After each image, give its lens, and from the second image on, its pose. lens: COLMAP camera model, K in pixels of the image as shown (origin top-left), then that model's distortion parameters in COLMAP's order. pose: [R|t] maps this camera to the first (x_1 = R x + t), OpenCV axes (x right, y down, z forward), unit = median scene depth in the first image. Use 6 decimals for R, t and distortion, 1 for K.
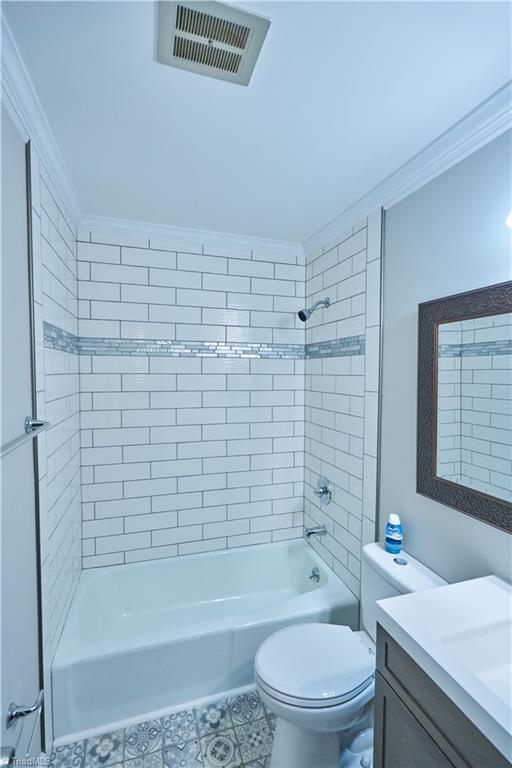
lens RADIAL K [[350.5, 0, 256.0], [0, 350.5, 384.0], [0, 0, 1]] dist [0.000127, 0.000276]
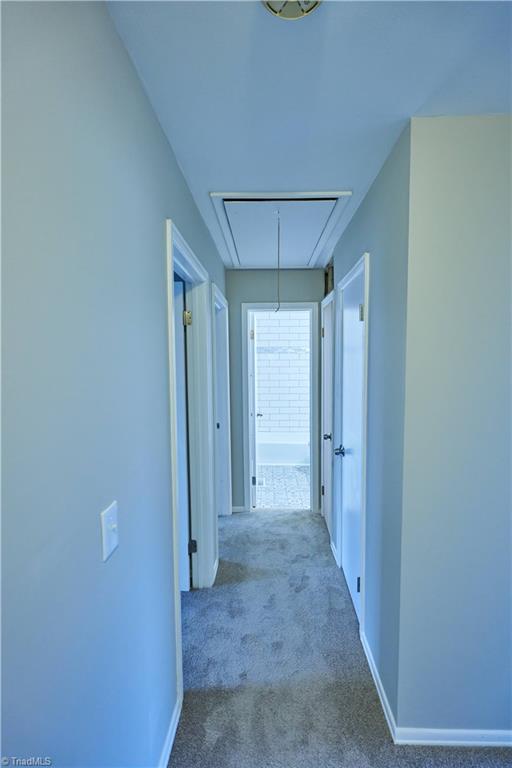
lens RADIAL K [[361.3, 0, 256.0], [0, 361.3, 384.0], [0, 0, 1]] dist [0.000935, 0.000425]
pose [[0.941950, 0.014237, -0.335451, 0.433506], [-0.004442, 0.999542, 0.029950, 0.069035], [0.335724, -0.026722, 0.941581, -1.580217]]
